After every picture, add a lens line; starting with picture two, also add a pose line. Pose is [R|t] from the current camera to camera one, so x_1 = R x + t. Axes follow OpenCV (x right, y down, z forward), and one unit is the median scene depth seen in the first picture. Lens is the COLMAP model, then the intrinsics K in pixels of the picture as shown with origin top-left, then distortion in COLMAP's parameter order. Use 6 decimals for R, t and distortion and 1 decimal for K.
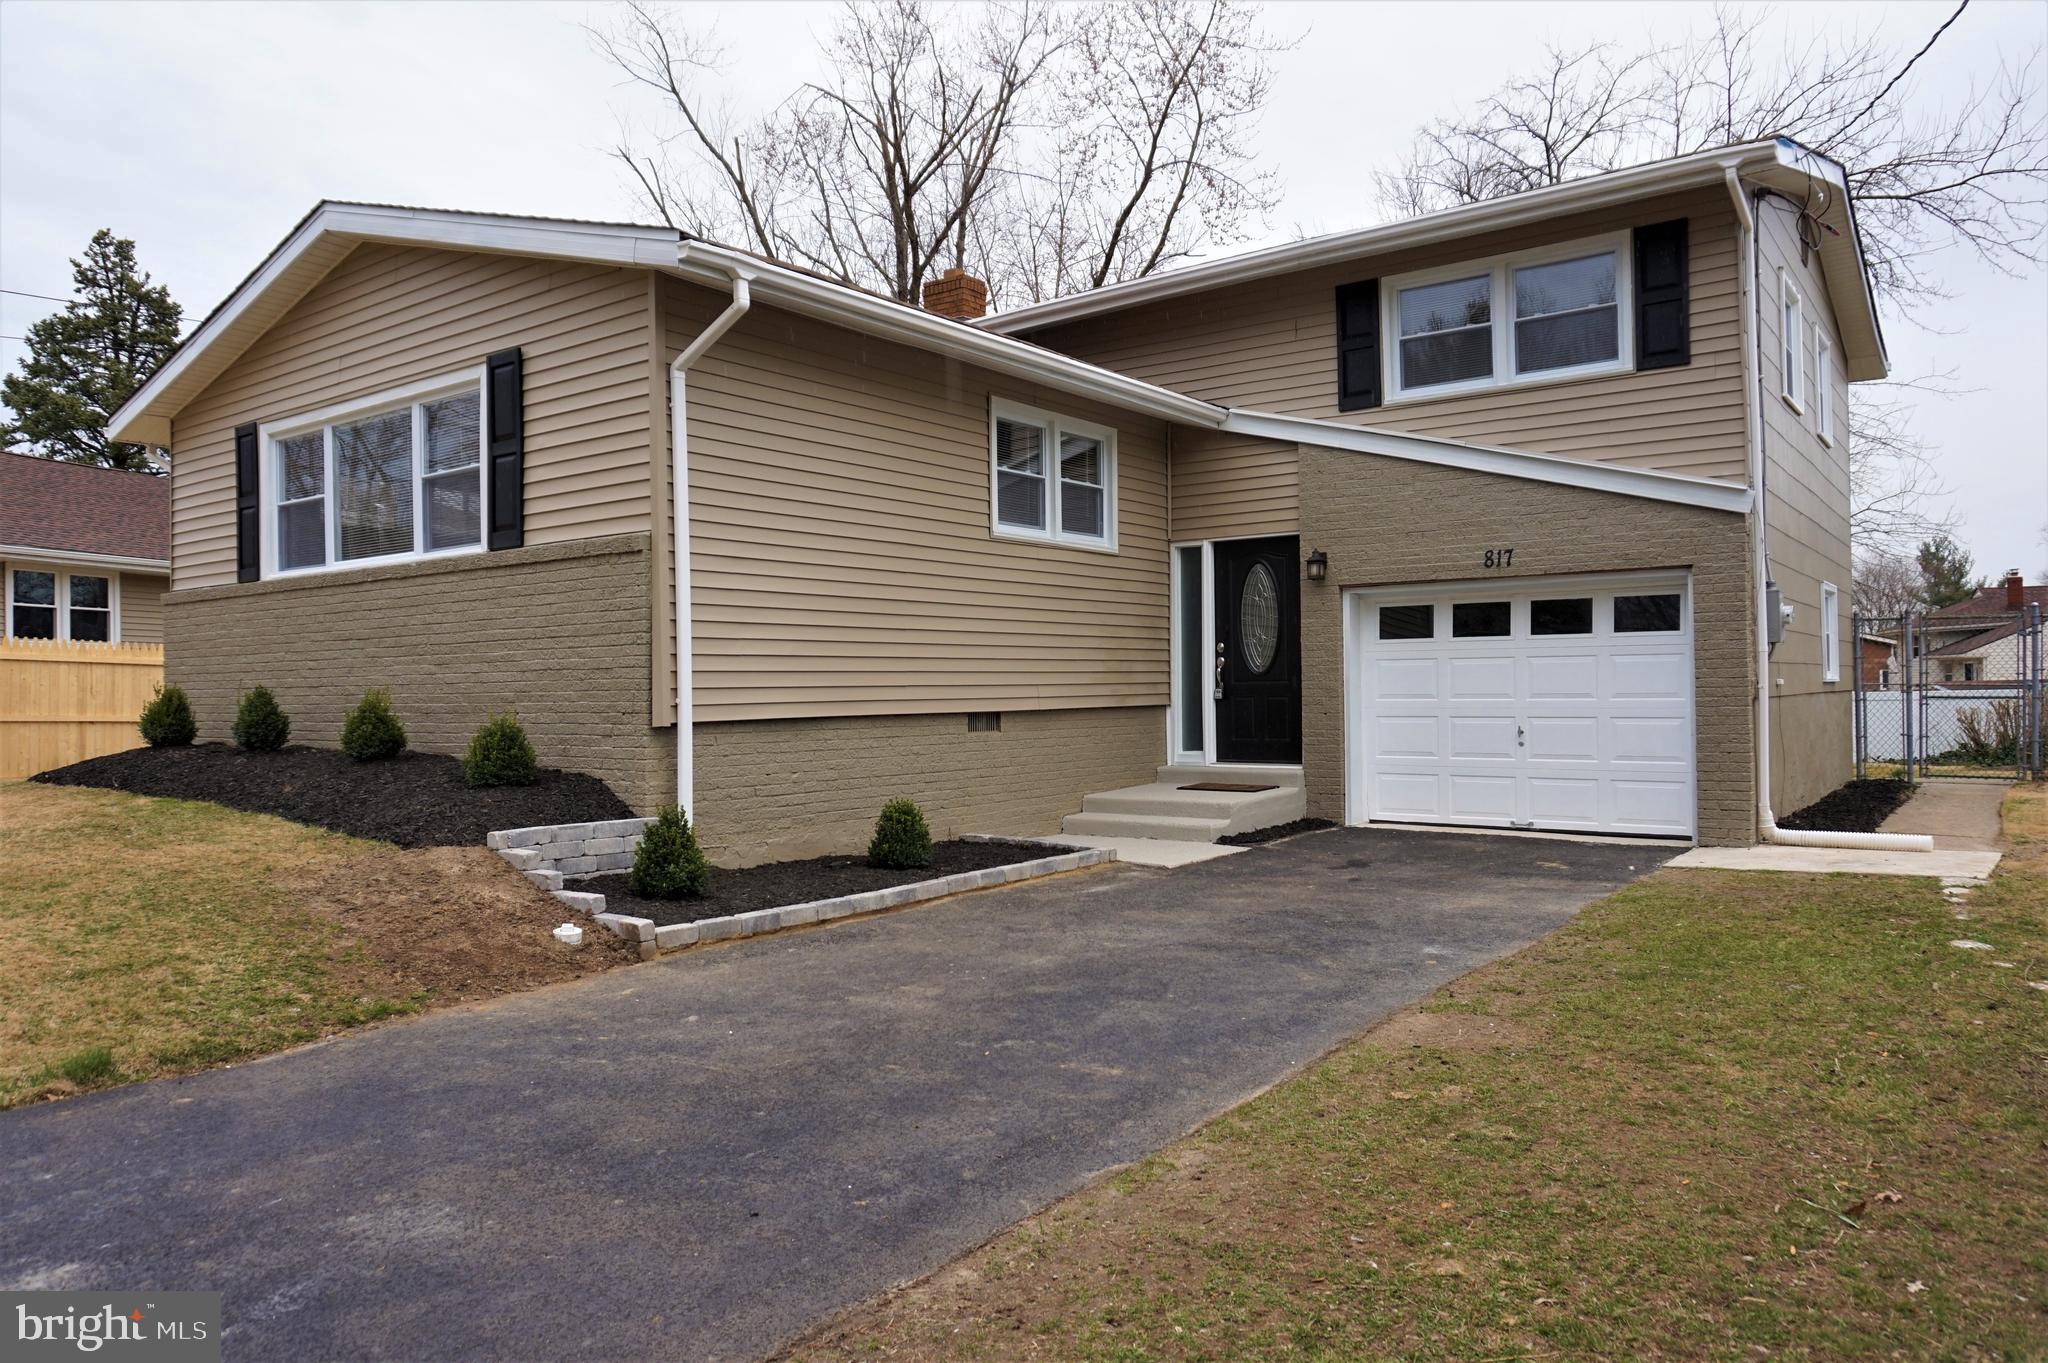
lens RADIAL K [[1374.8, 0, 1029.0], [0, 1374.8, 682.3], [0, 0, 1]] dist [-0.052795, 0.039480]
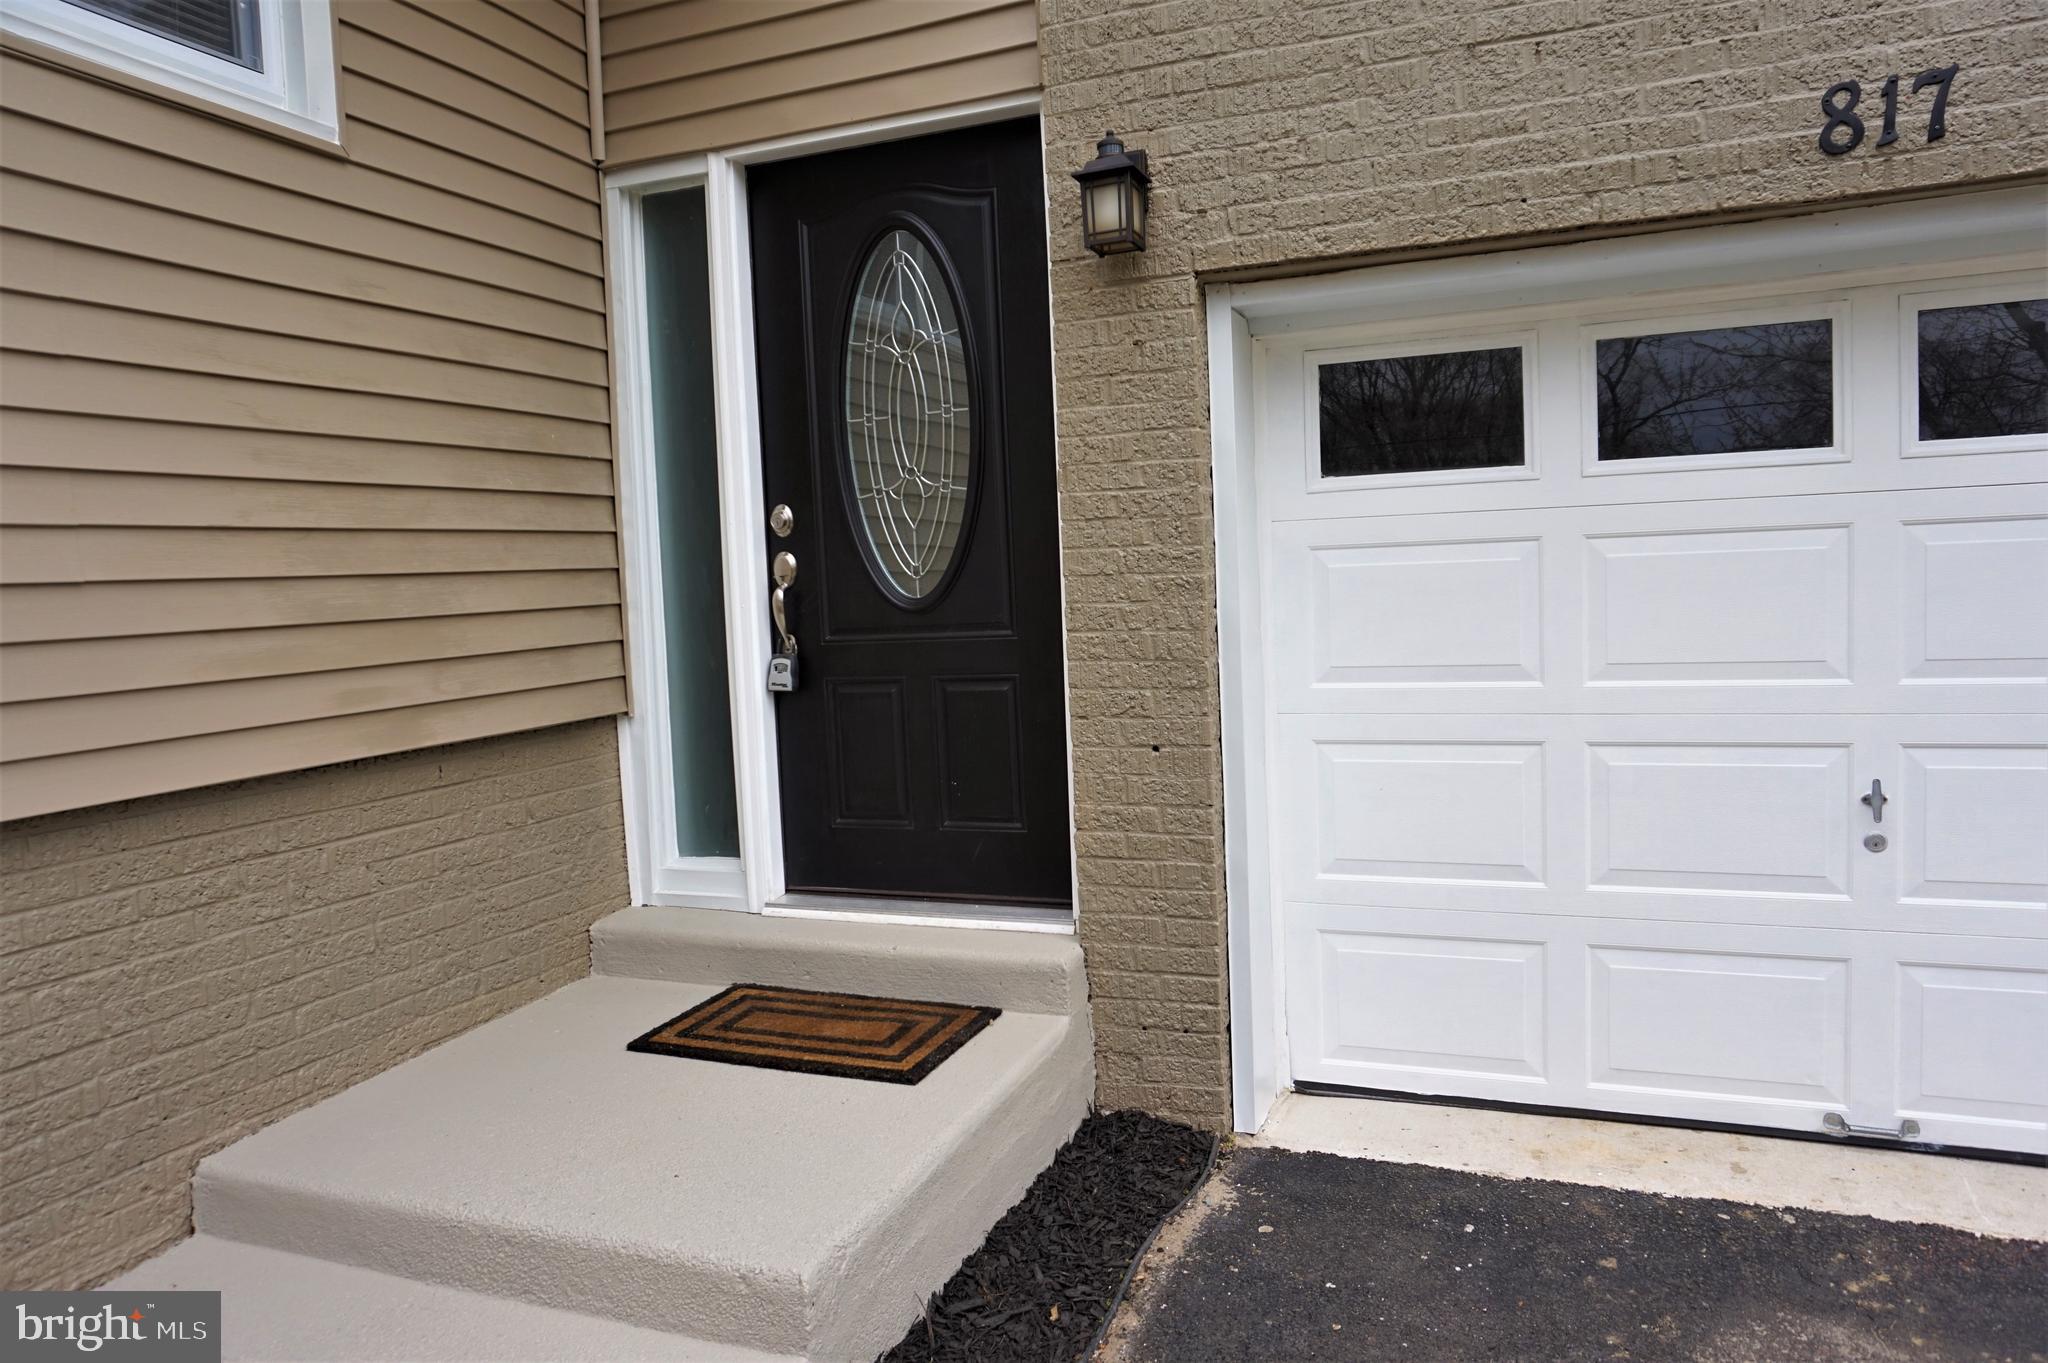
lens RADIAL K [[1374.8, 0, 1029.0], [0, 1374.8, 682.3], [0, 0, 1]] dist [-0.052795, 0.039480]
pose [[0.966853, -0.046730, 0.251021, 0.120962], [0.029000, 0.996846, 0.073871, -0.011220], [-0.253682, -0.064143, 0.965159, 0.731911]]
